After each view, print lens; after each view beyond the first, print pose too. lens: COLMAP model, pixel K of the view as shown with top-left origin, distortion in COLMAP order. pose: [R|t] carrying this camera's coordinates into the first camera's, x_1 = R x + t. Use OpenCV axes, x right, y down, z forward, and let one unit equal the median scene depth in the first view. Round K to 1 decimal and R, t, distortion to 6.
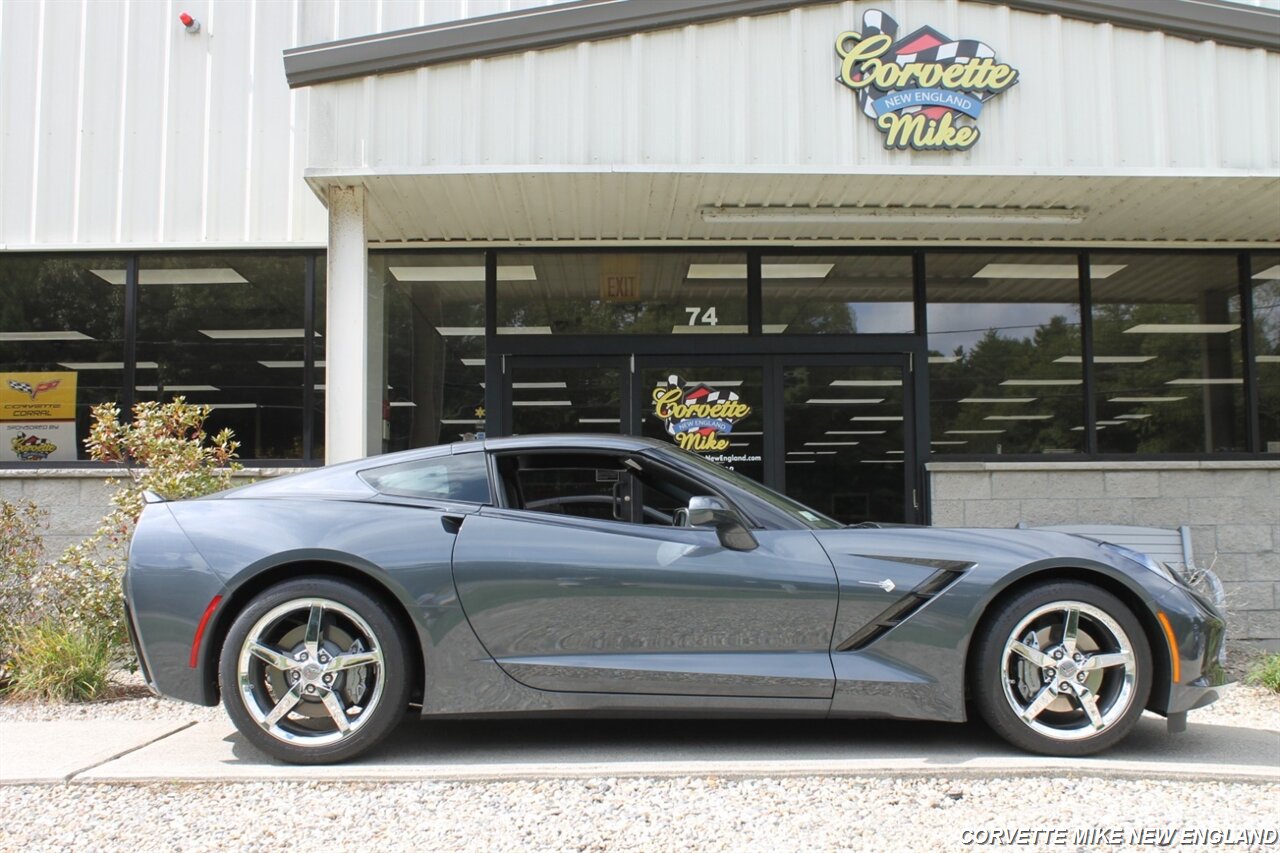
lens RADIAL K [[1410.8, 0, 642.7], [0, 1410.8, 430.7], [0, 0, 1]] dist [-0.122497, 0.156769]
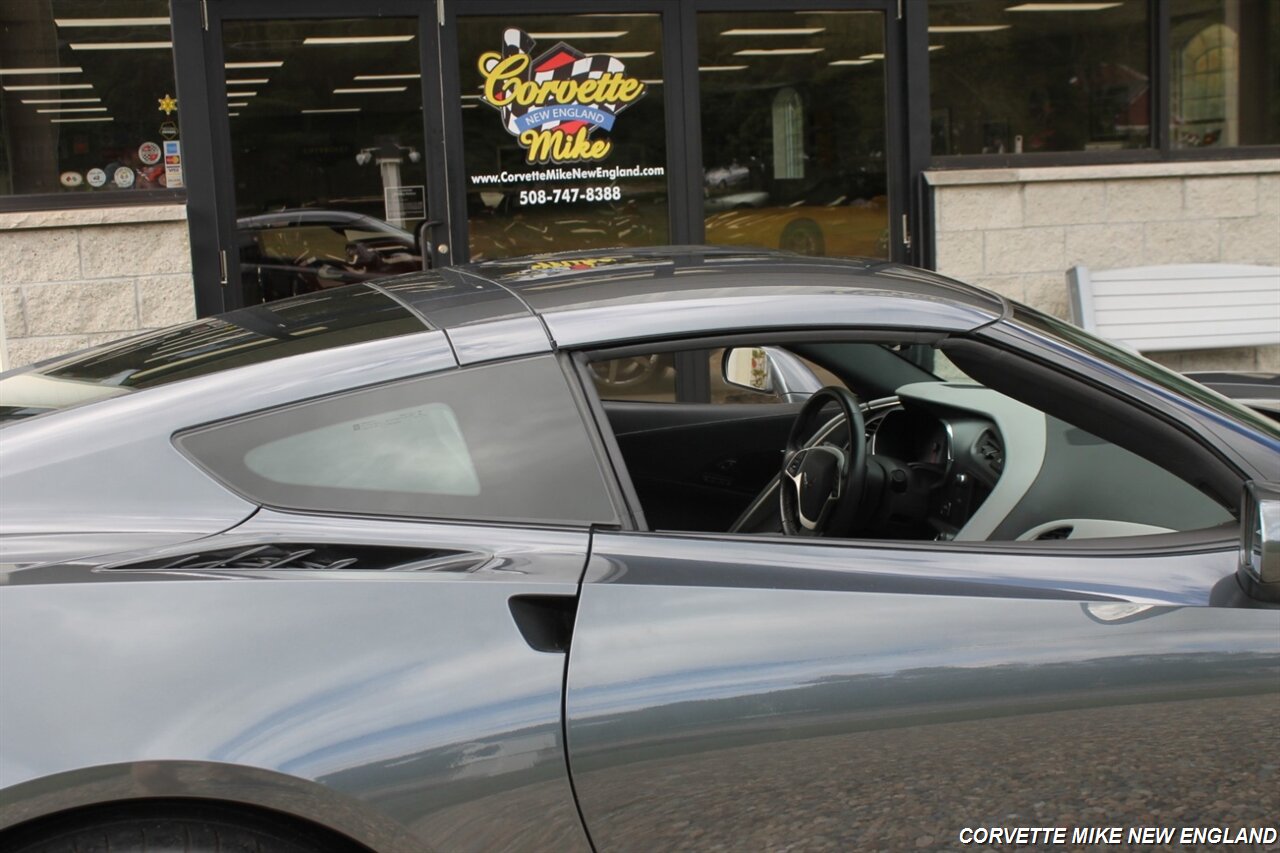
lens RADIAL K [[1631.5, 0, 651.3], [0, 1631.5, 427.4], [0, 0, 1]] dist [-0.077006, 0.116965]
pose [[0.964939, -0.071104, 0.252659, -0.113922], [0.012018, 0.973567, 0.228086, -0.035515], [-0.262198, -0.217052, 0.940287, 0.374119]]
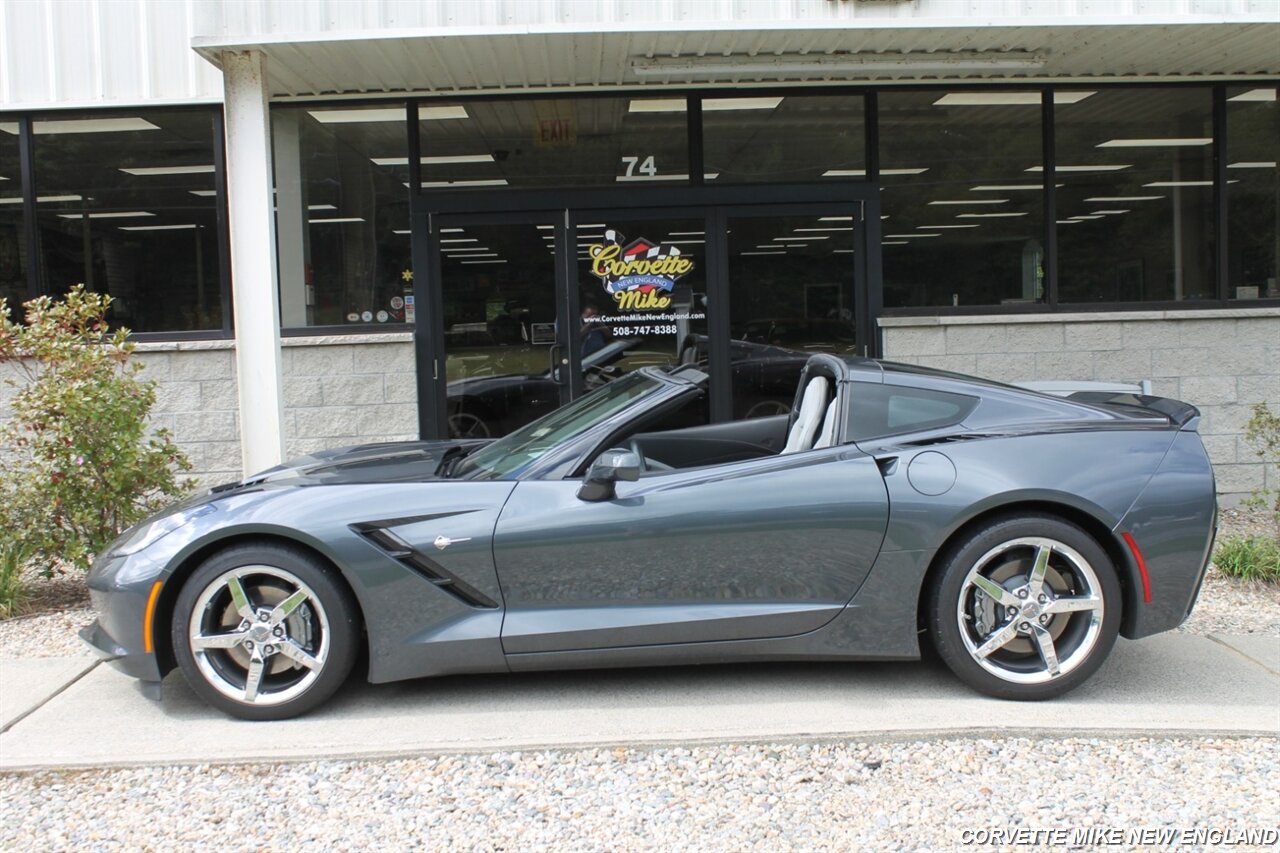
lens RADIAL K [[1430.4, 0, 644.8], [0, 1430.4, 430.1], [0, 0, 1]] dist [-0.113538, 0.143753]
pose [[0.999598, -0.024309, 0.014565, 0.030738], [0.021683, 0.987001, 0.159242, -0.066073], [-0.018246, -0.158862, 0.987132, 0.039351]]
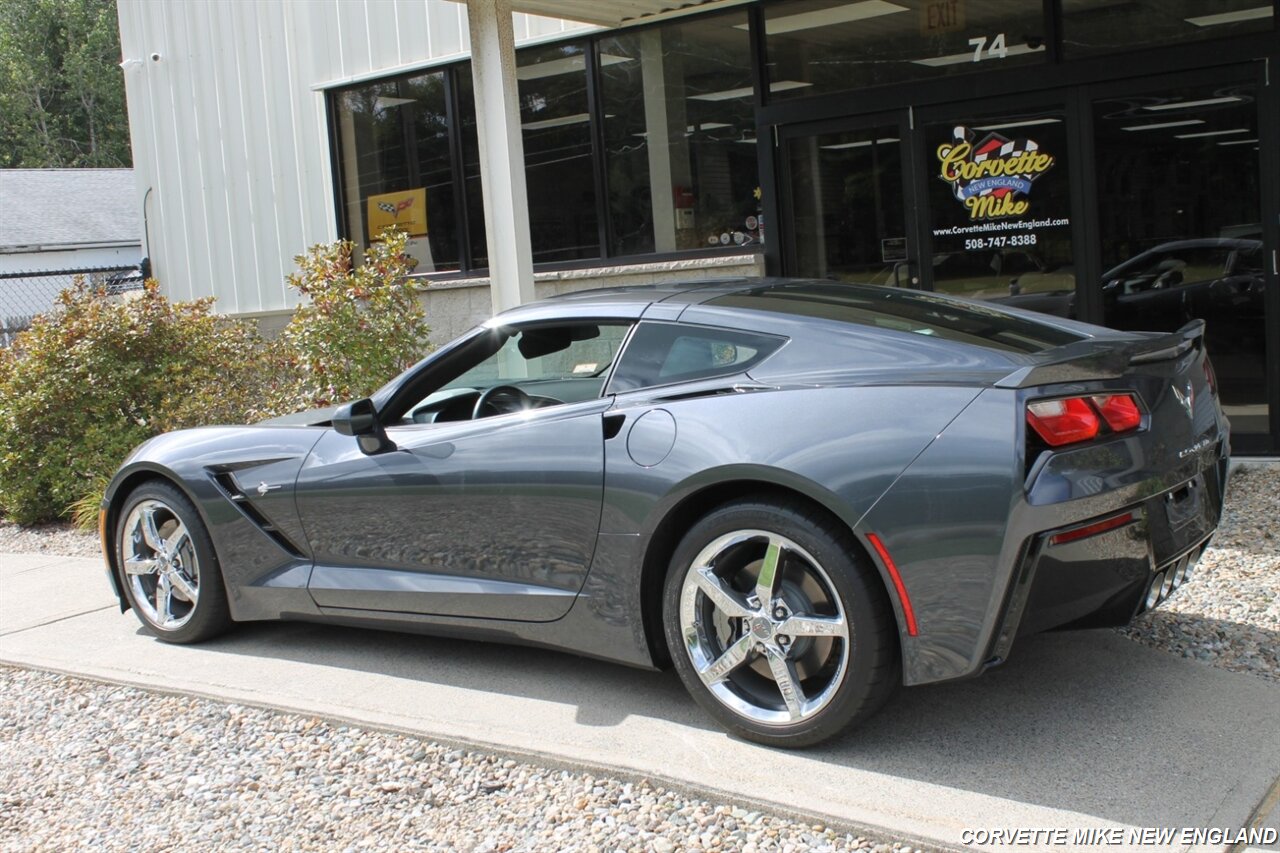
lens RADIAL K [[1445.8, 0, 643.0], [0, 1445.8, 426.2], [0, 0, 1]] dist [-0.113161, 0.150985]
pose [[0.801263, 0.009510, -0.598237, 0.416827], [0.118180, 0.977659, 0.173829, -0.039961], [0.586525, -0.209982, 0.782238, 0.237044]]
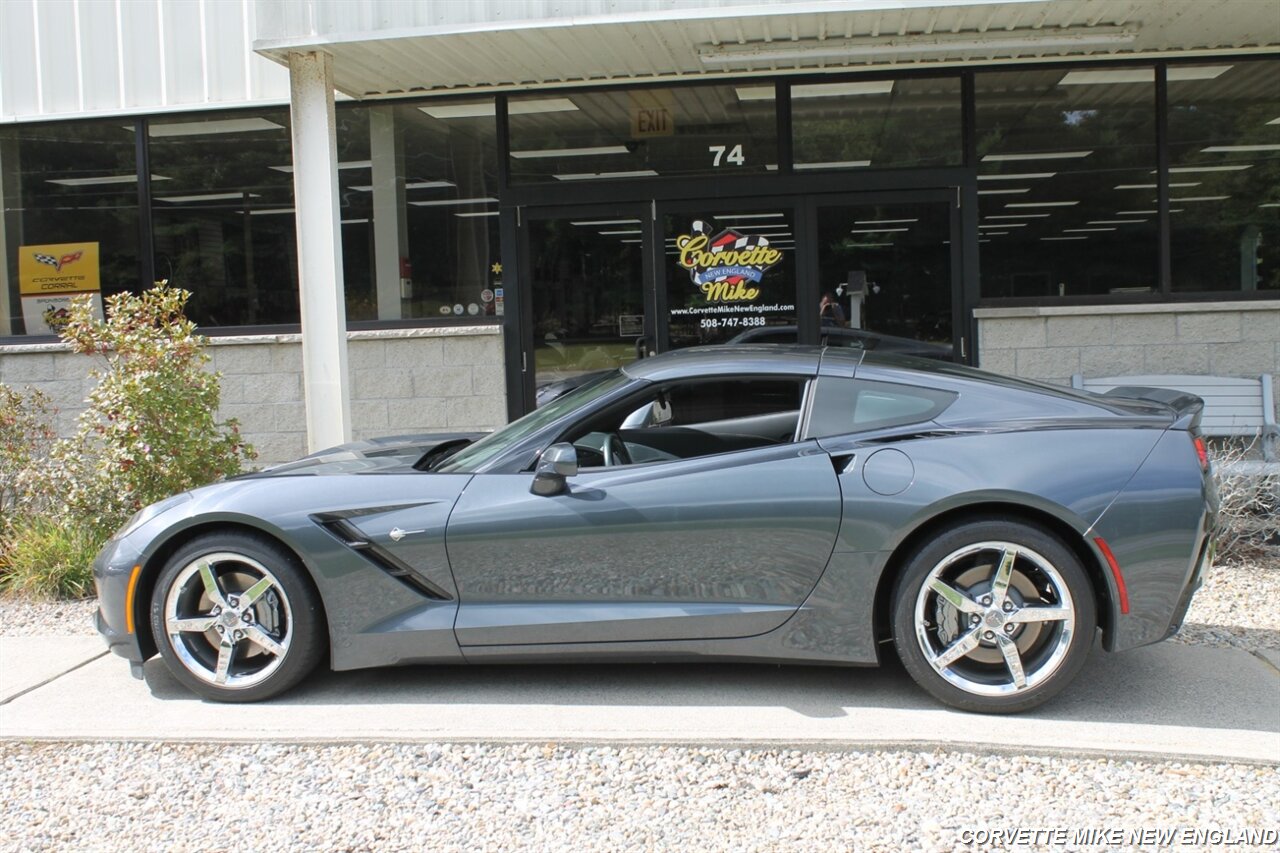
lens RADIAL K [[1445.8, 0, 643.0], [0, 1445.8, 426.2], [0, 0, 1]] dist [-0.113161, 0.150985]
pose [[0.988676, -0.016146, -0.149198, 0.141213], [0.039860, 0.986737, 0.157355, -0.063819], [0.144678, -0.161520, 0.976207, 0.047778]]
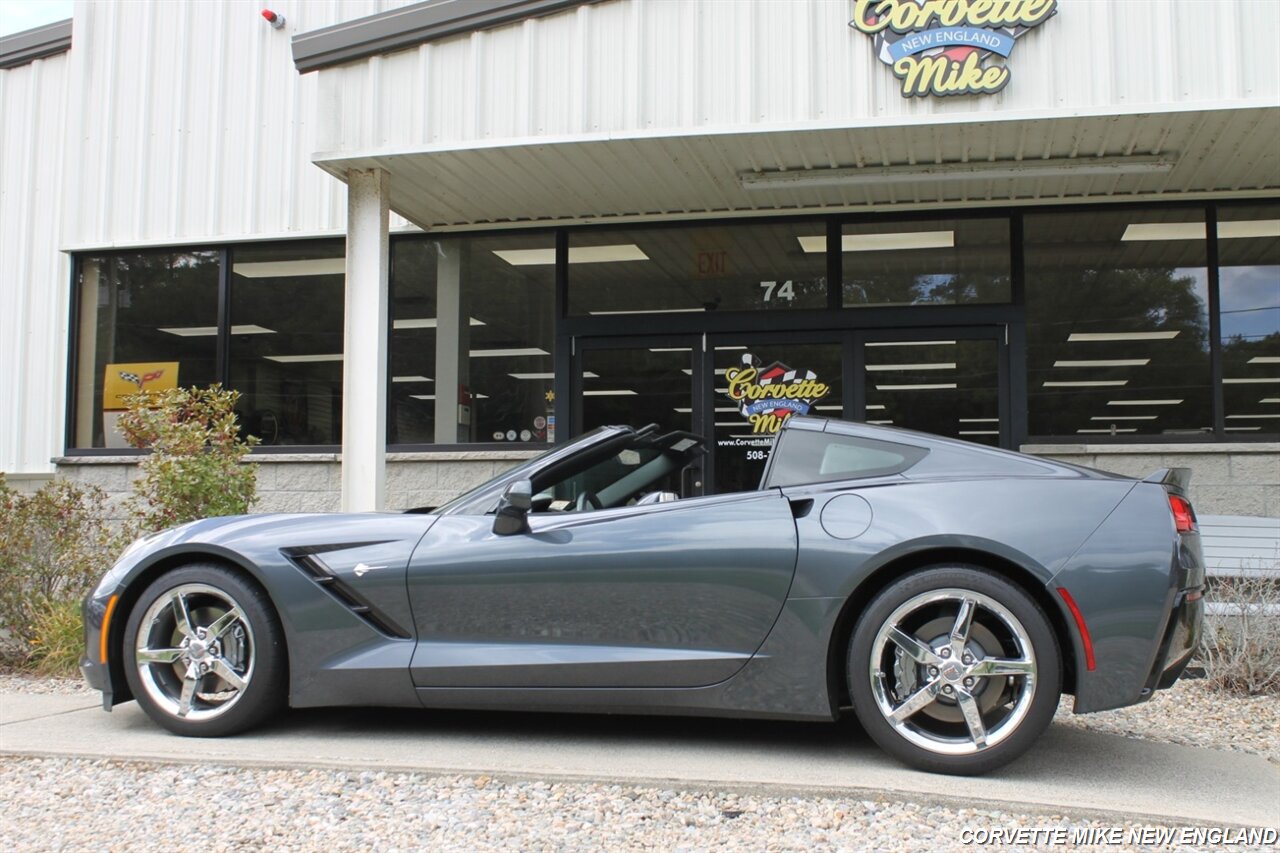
lens RADIAL K [[1430.4, 0, 644.8], [0, 1430.4, 430.1], [0, 0, 1]] dist [-0.113538, 0.143753]
pose [[0.971344, -0.007277, -0.237567, 0.204238], [0.008615, 0.999952, 0.004594, 0.007523], [0.237522, -0.006509, 0.971360, 0.060777]]
